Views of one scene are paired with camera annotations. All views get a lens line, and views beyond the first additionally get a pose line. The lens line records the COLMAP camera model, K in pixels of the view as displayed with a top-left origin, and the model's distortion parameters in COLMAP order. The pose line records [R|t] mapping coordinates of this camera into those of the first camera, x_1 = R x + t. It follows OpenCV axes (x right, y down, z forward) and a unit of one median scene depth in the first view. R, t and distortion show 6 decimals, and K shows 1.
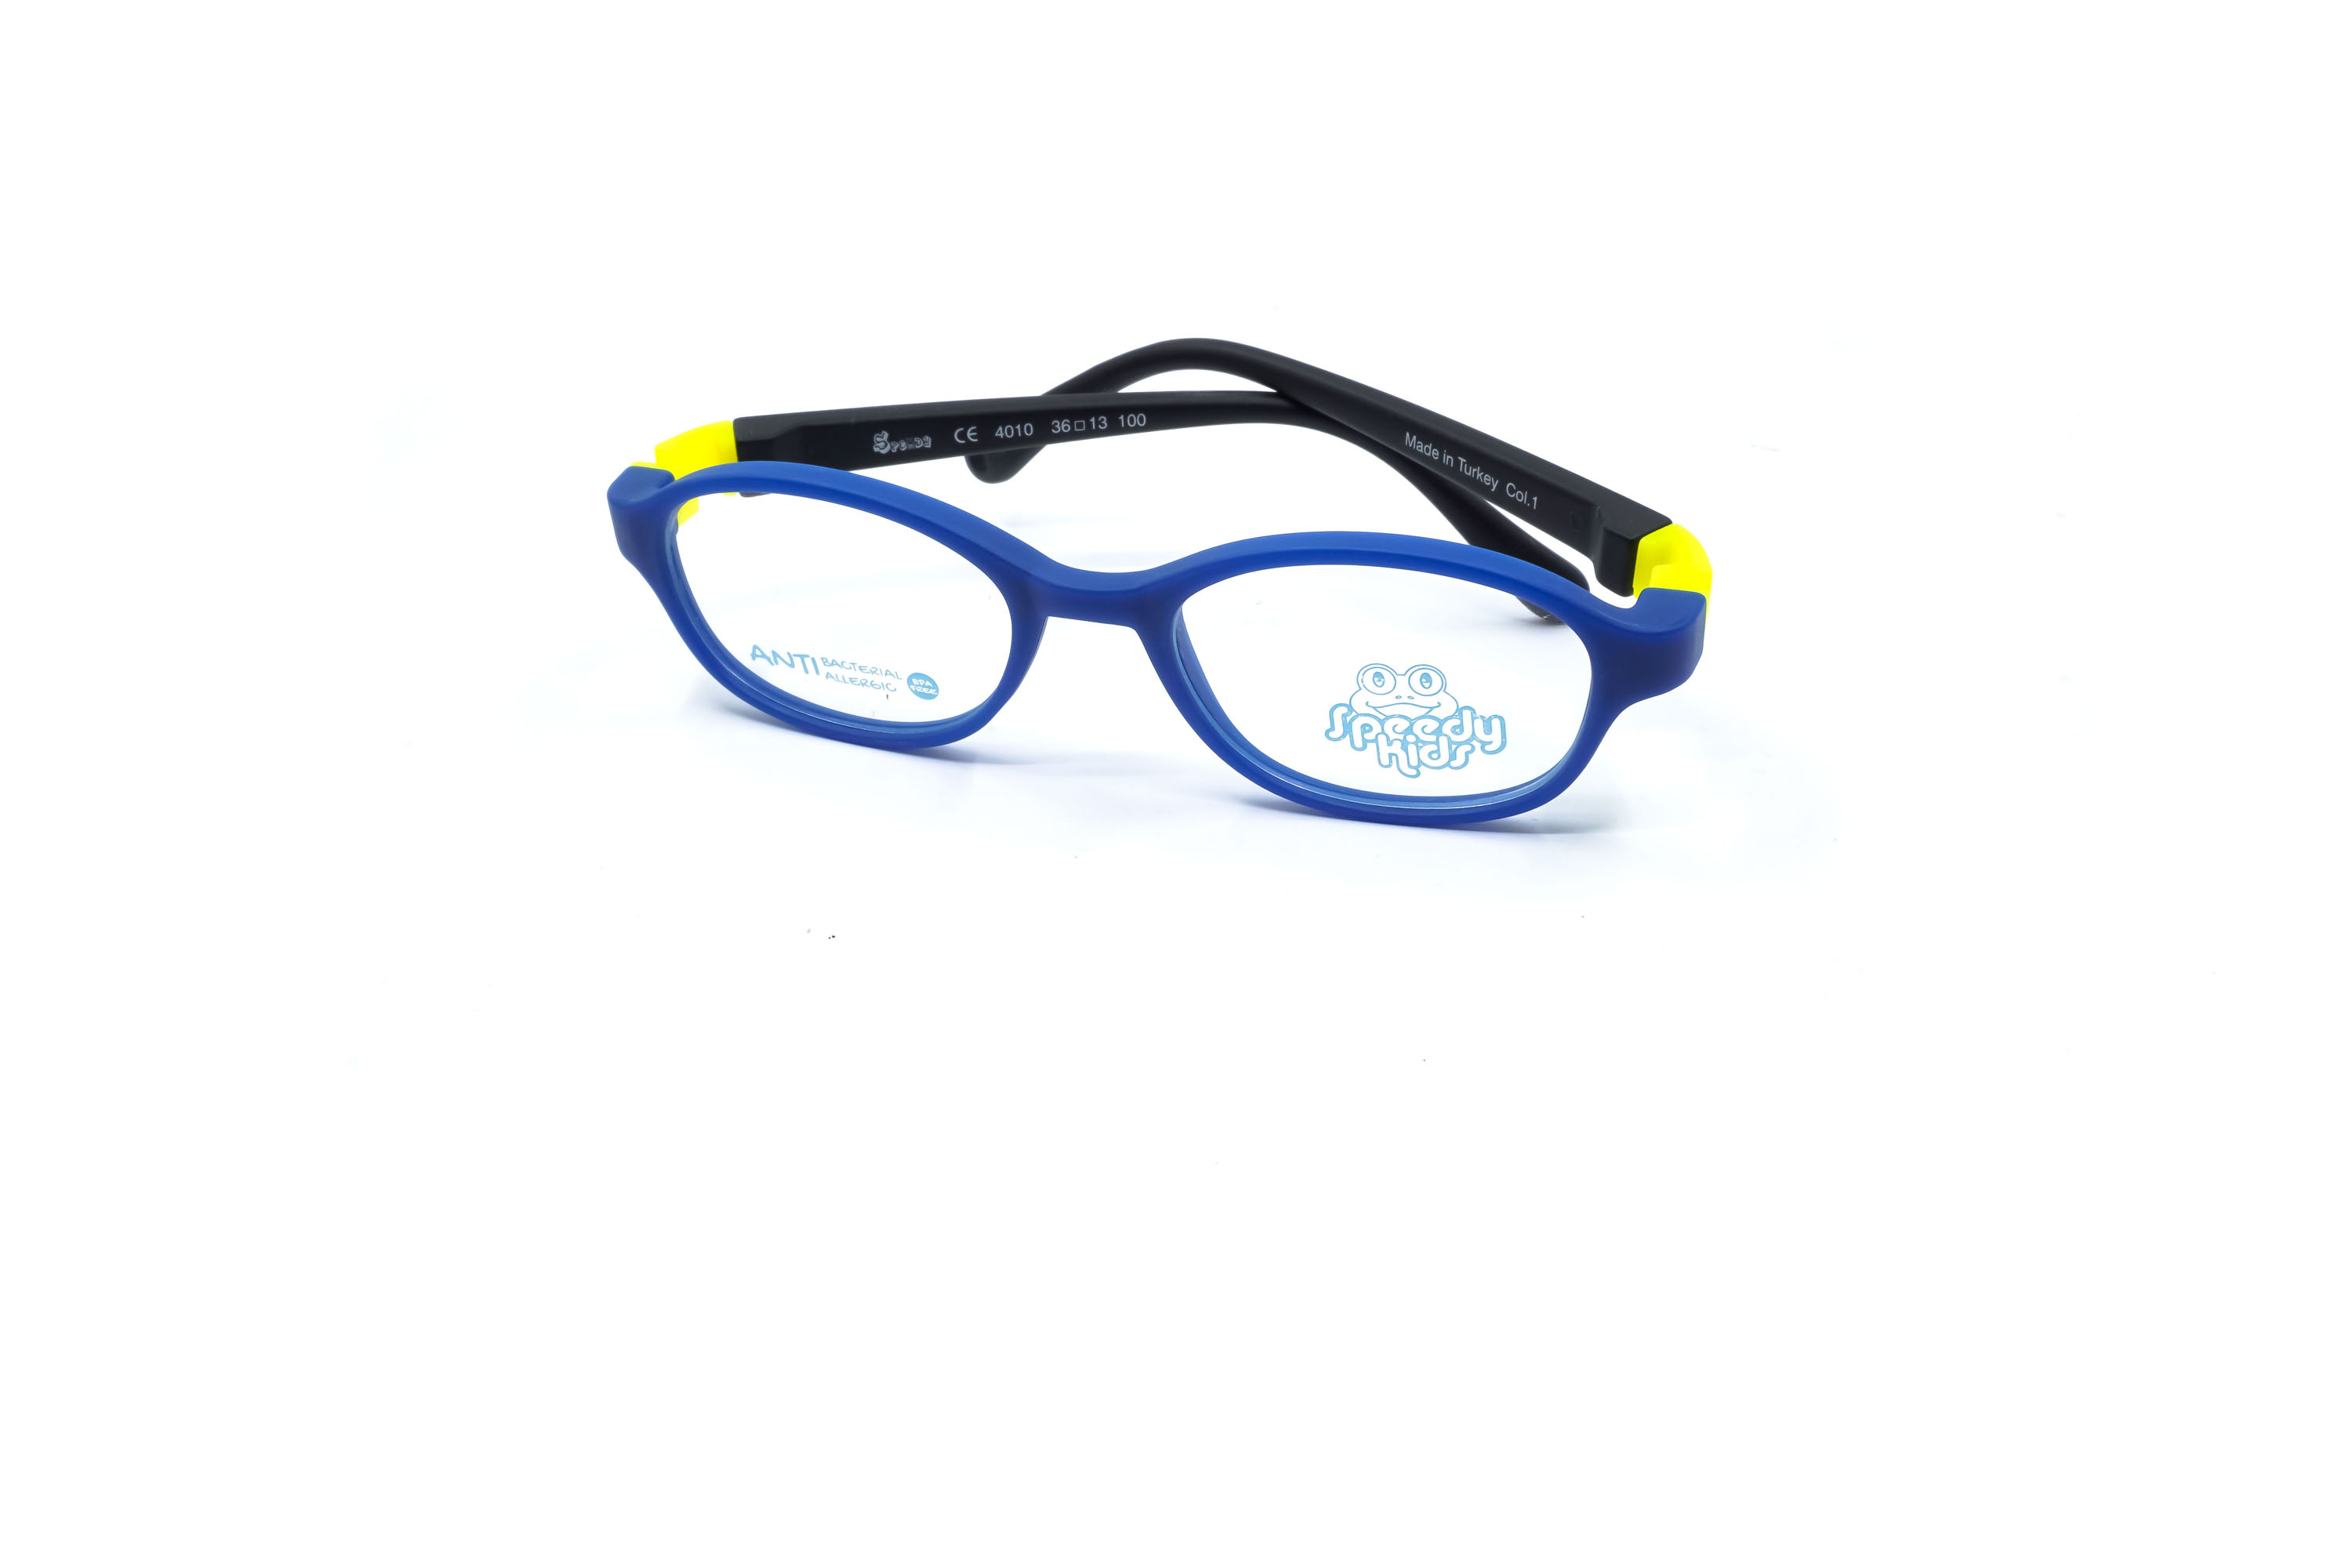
lens RADIAL K [[2403.9, 0, 1176.0], [0, 2403.9, 784.0], [0, 0, 1]] dist [0.013524, 0.001887]
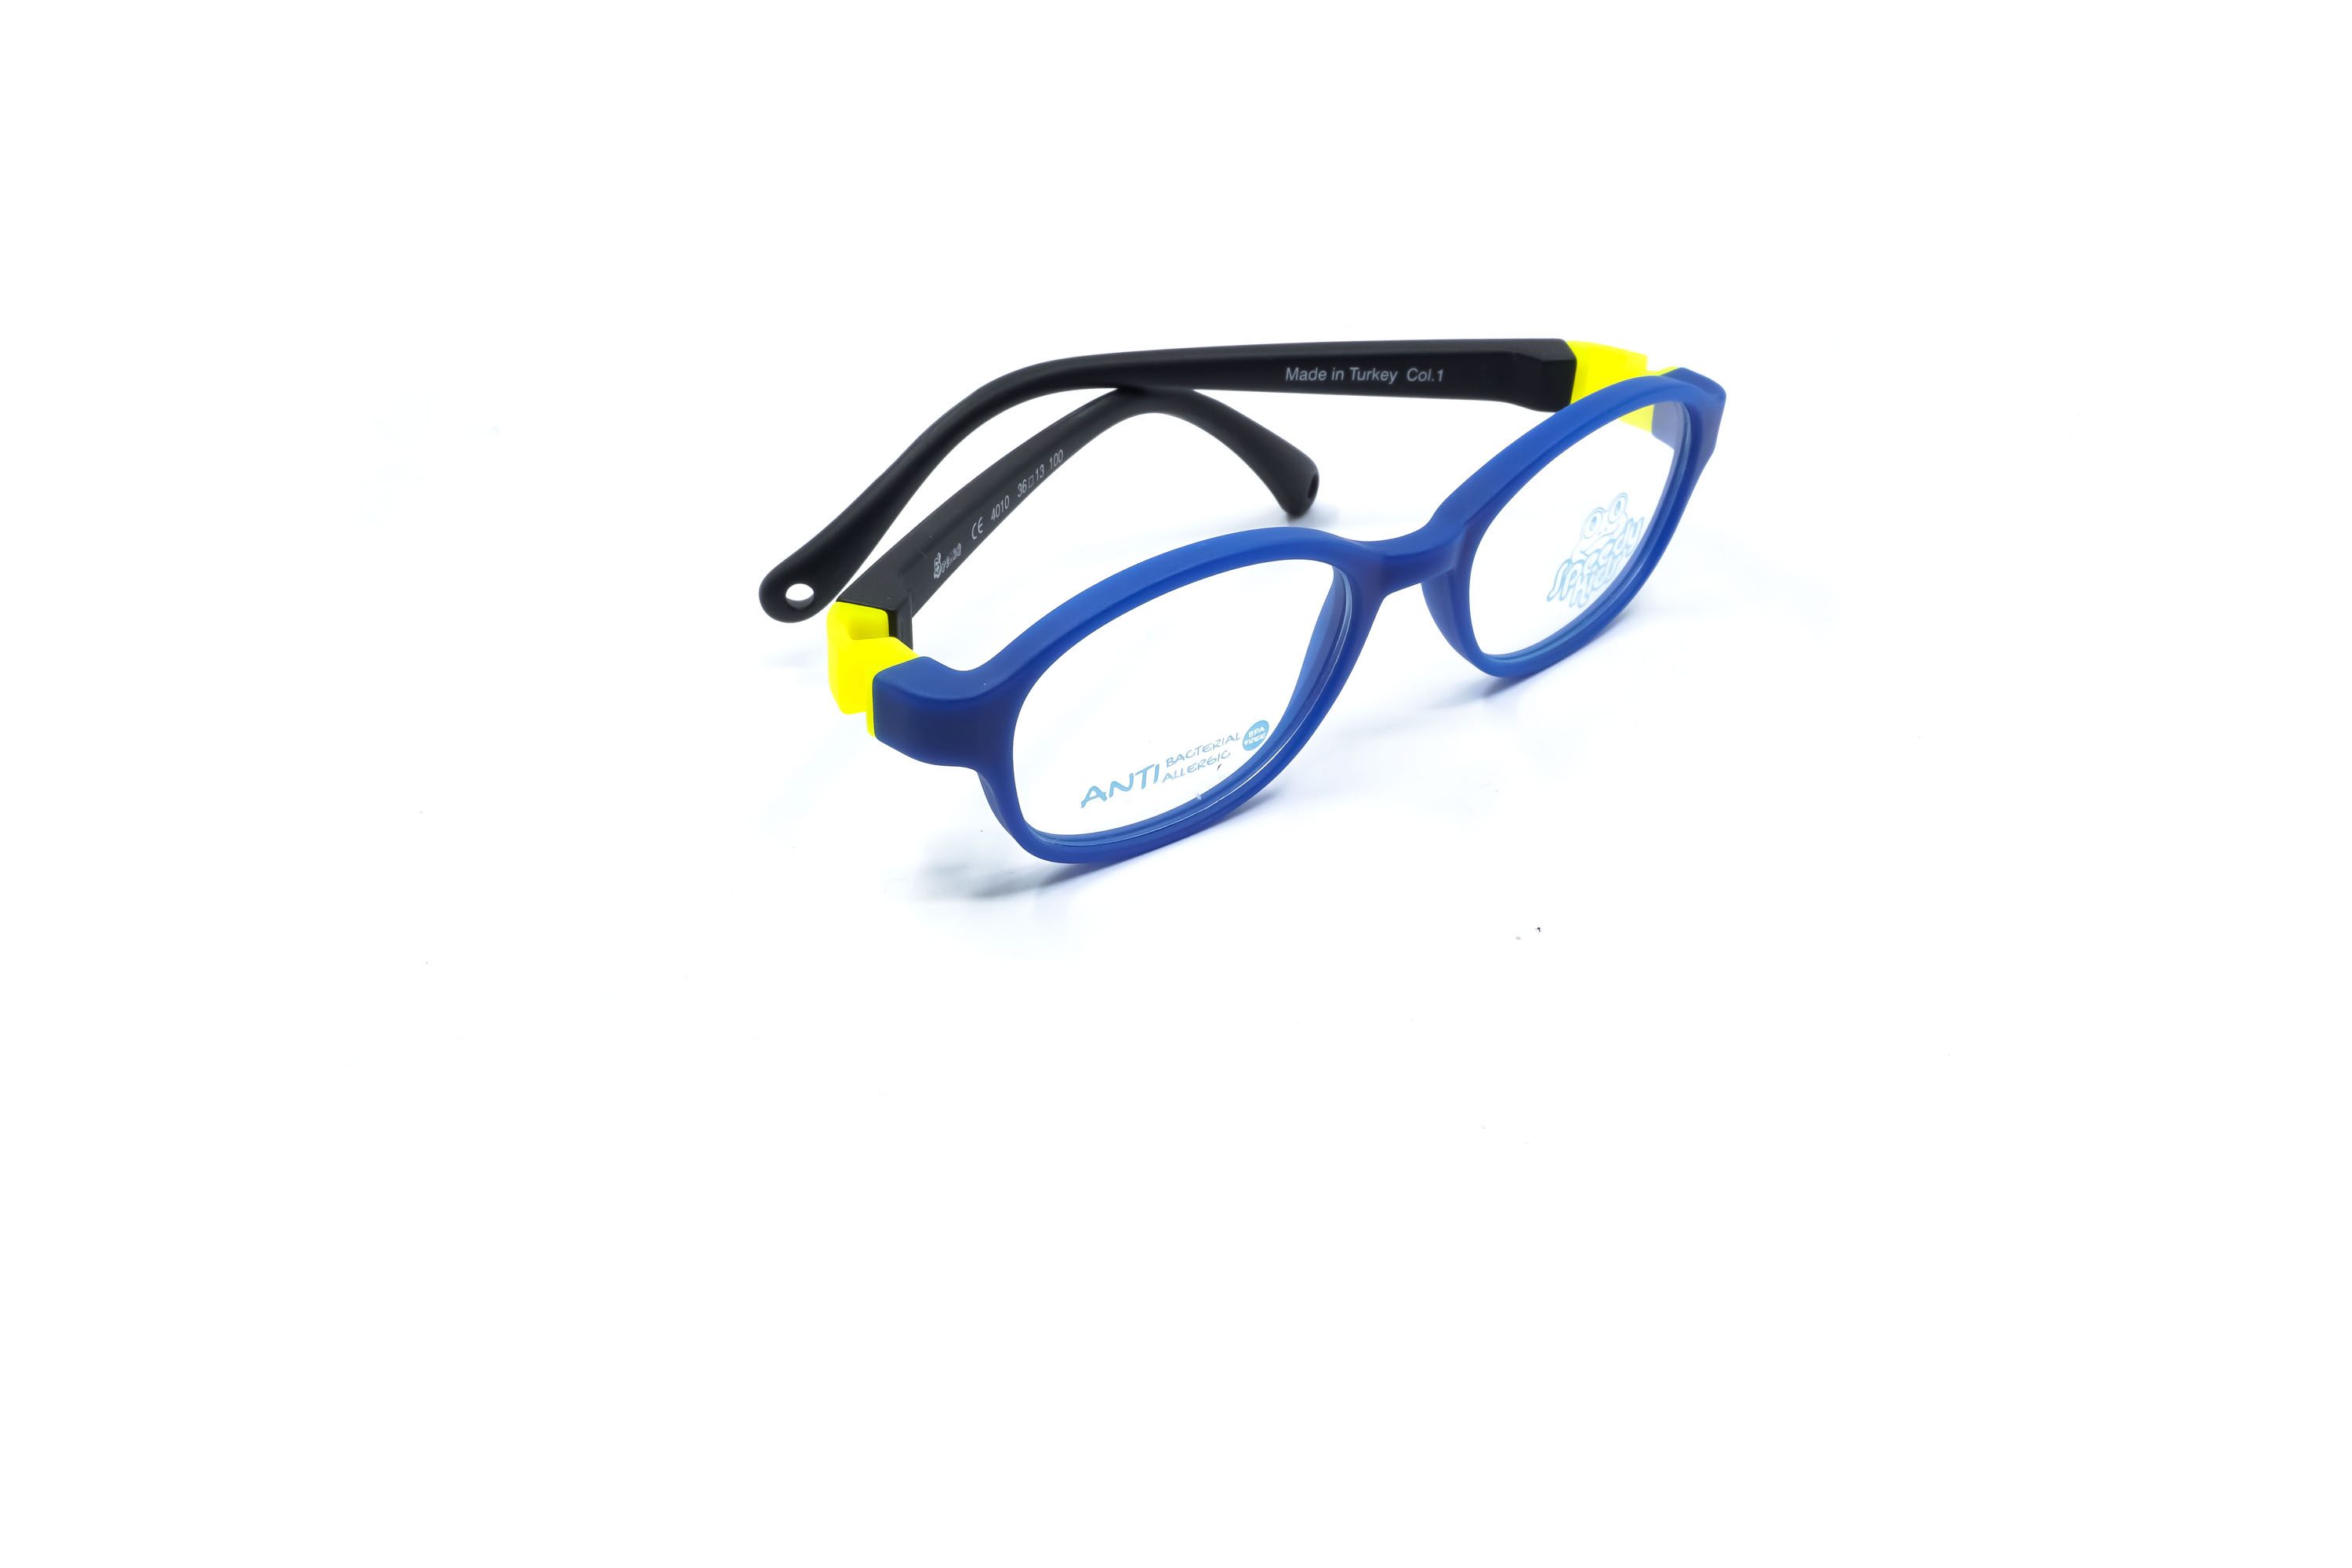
lens RADIAL K [[2403.9, 0, 1176.0], [0, 2403.9, 784.0], [0, 0, 1]] dist [0.013524, 0.001887]
pose [[0.502277, -0.419580, 0.756089, -0.892440], [0.435063, 0.878277, 0.198370, -0.237839], [-0.747287, 0.229309, 0.623682, 0.450547]]
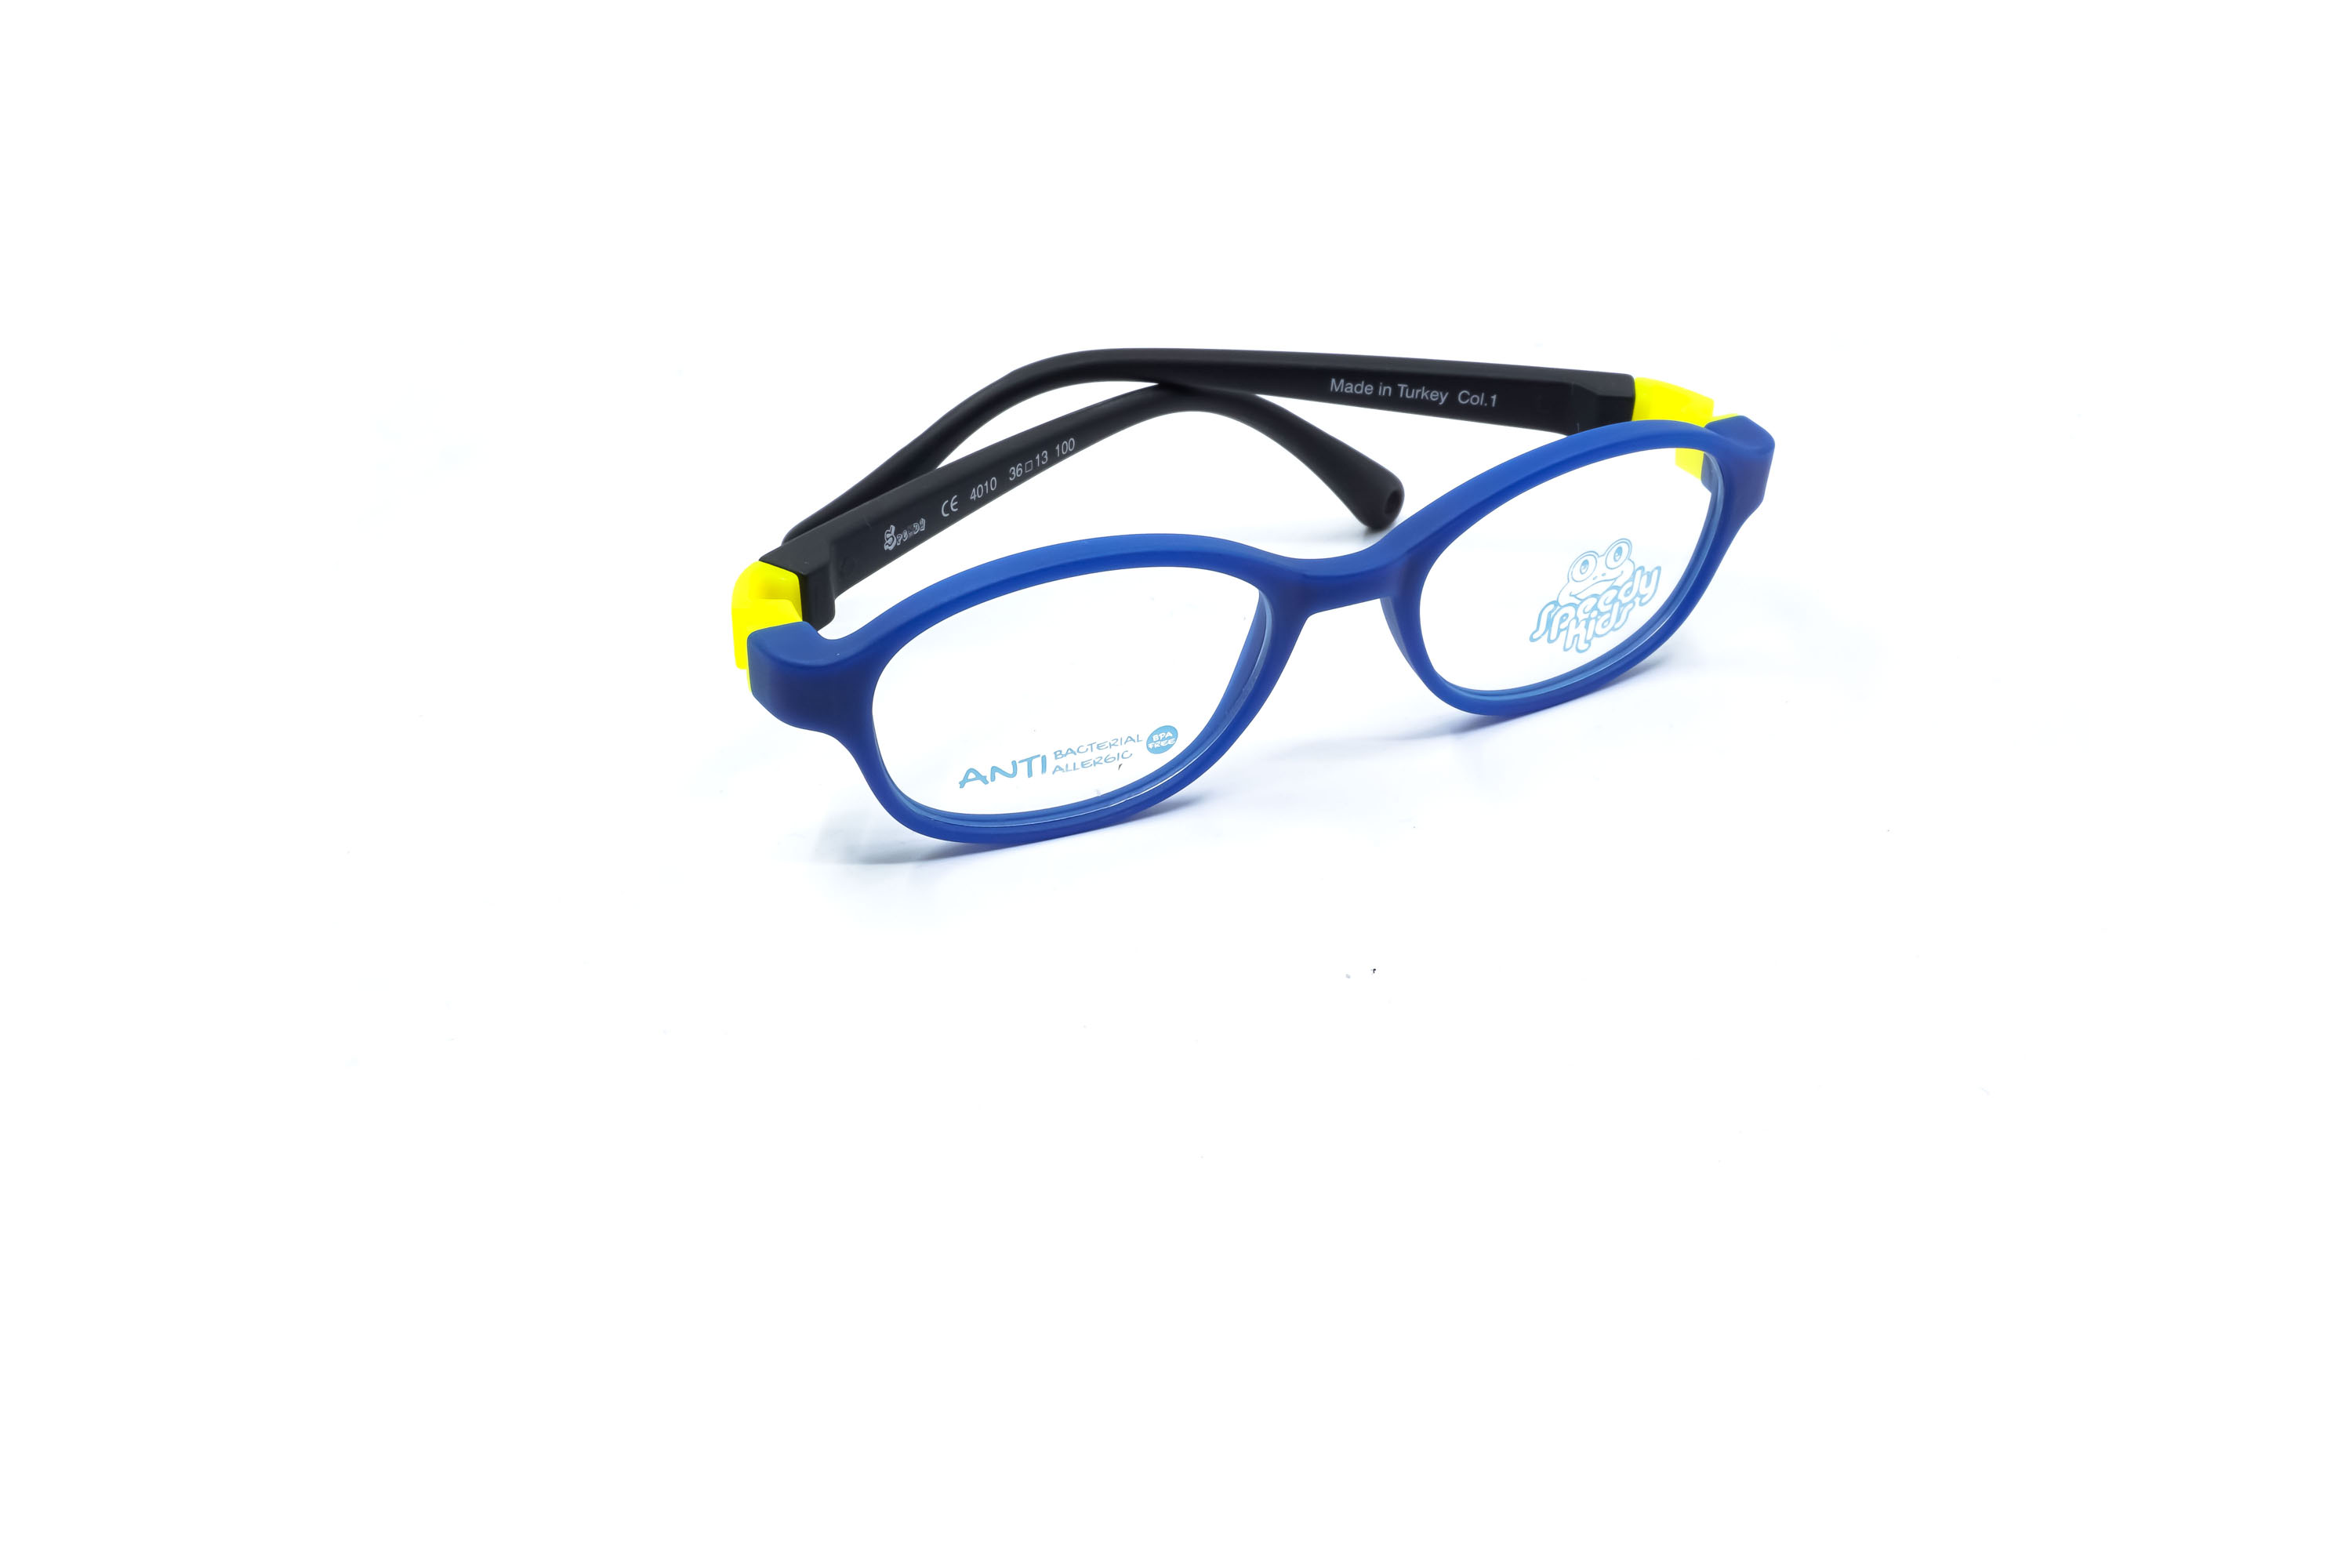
lens RADIAL K [[2403.9, 0, 1176.0], [0, 2403.9, 784.0], [0, 0, 1]] dist [0.013524, 0.001887]
pose [[0.706726, -0.345276, 0.617514, -0.729989], [0.354286, 0.928219, 0.113535, -0.136893], [-0.612389, 0.138538, 0.778323, 0.266175]]
